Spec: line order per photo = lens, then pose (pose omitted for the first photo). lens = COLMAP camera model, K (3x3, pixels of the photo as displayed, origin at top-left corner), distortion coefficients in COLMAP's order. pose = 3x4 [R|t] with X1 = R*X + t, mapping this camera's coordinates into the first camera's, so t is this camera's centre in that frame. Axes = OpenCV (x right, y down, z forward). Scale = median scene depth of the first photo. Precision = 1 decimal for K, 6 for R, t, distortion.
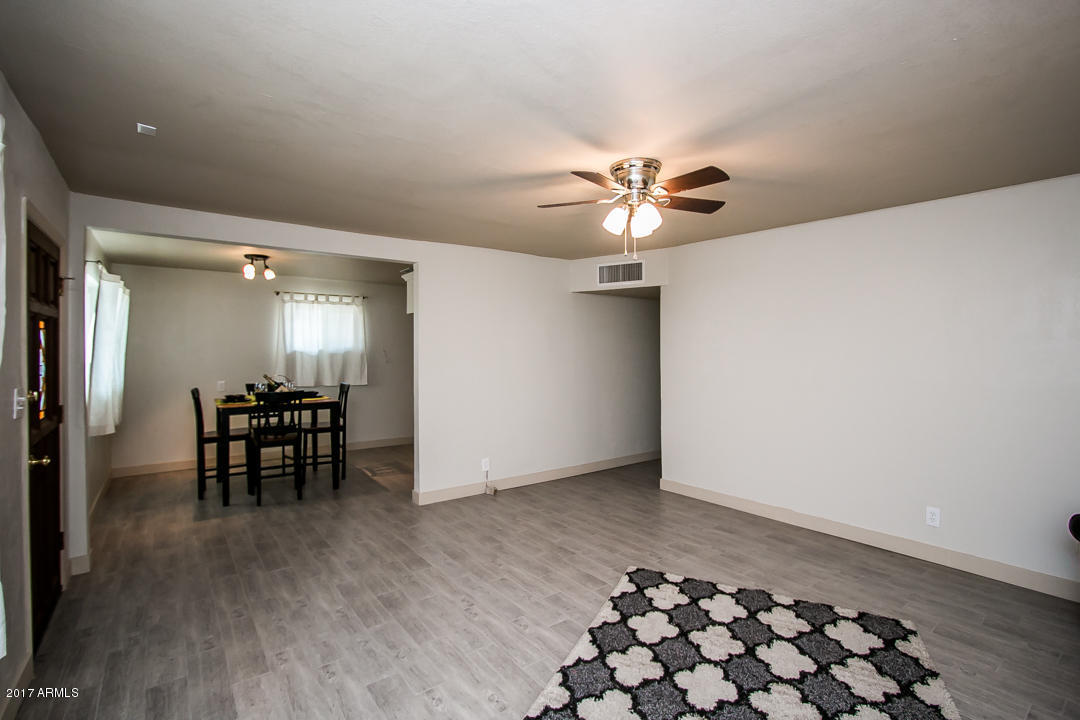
lens RADIAL K [[495.4, 0, 534.8], [0, 495.4, 359.6], [0, 0, 1]] dist [-0.014522, 0.002349]
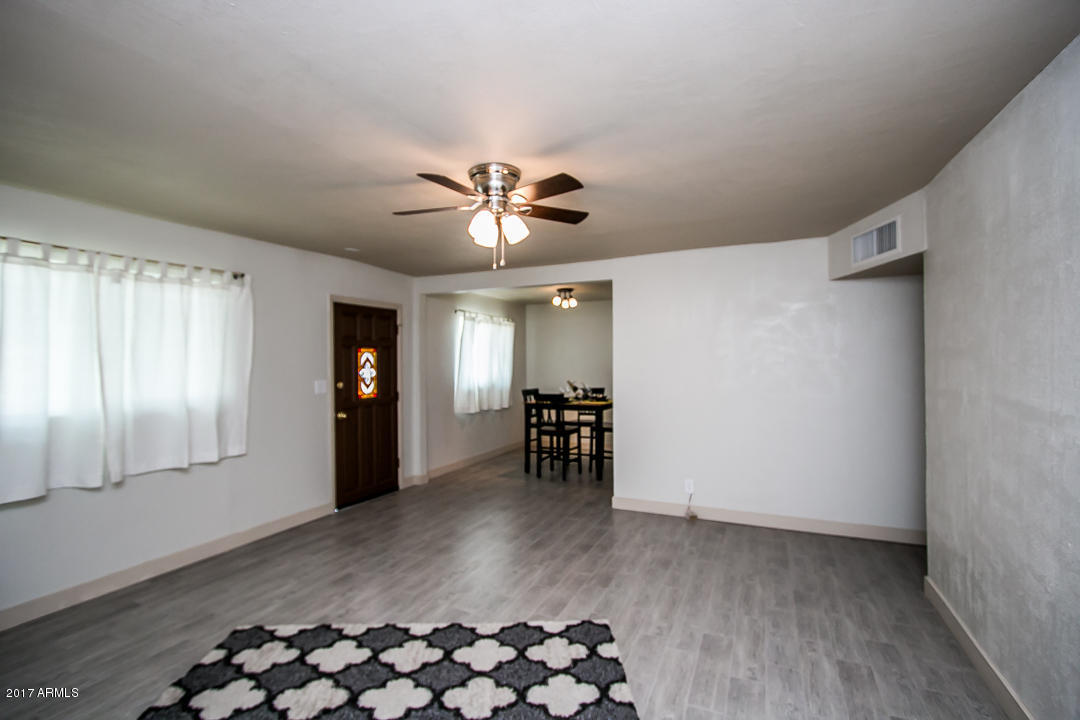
lens RADIAL K [[495.4, 0, 532.4], [0, 495.4, 352.4], [0, 0, 1]] dist [-0.014522, 0.002349]
pose [[0.463327, -0.022901, -0.885891, 0.947186], [-0.007228, 0.999535, -0.029619, -0.005543], [0.886158, 0.020127, 0.462946, 0.532933]]
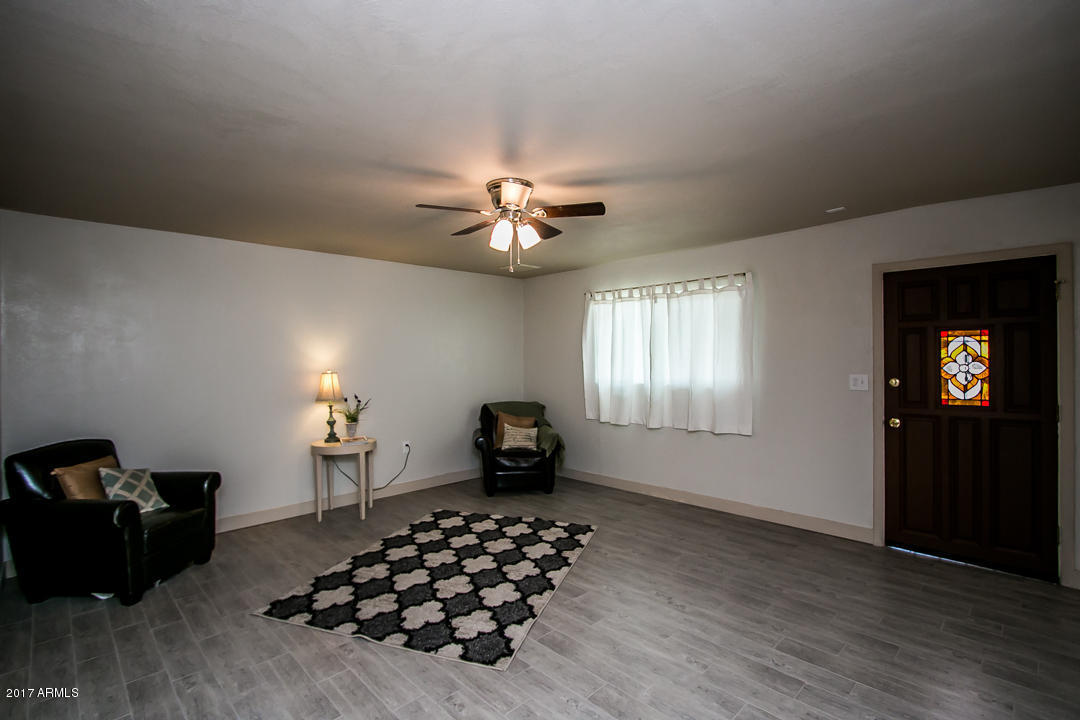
lens RADIAL K [[495.4, 0, 536.5], [0, 495.4, 362.2], [0, 0, 1]] dist [-0.014522, 0.002349]
pose [[-0.991799, 0.006846, -0.127628, 0.250395], [0.003695, 0.999683, 0.024909, -0.025170], [0.127758, 0.024233, -0.991509, 1.801912]]
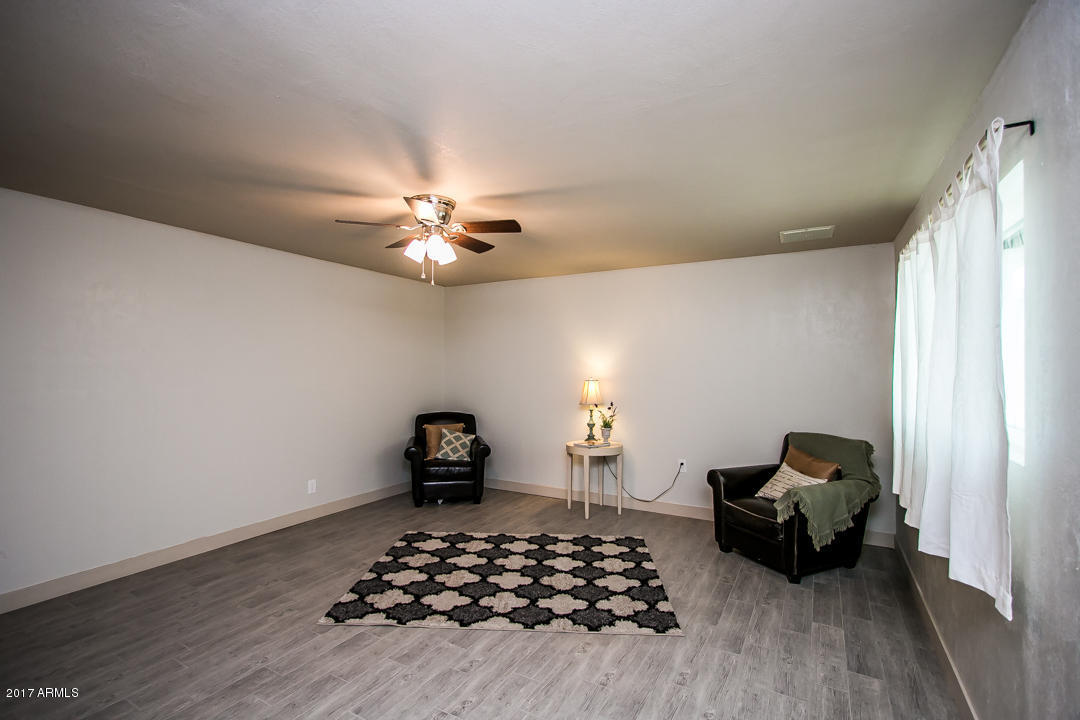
lens RADIAL K [[495.4, 0, 539.3], [0, 495.4, 364.6], [0, 0, 1]] dist [-0.014522, 0.002349]
pose [[-0.395347, 0.000840, 0.918531, -0.784839], [0.014728, 0.999877, 0.005425, -0.021674], [-0.918414, 0.015673, -0.395311, 1.053312]]
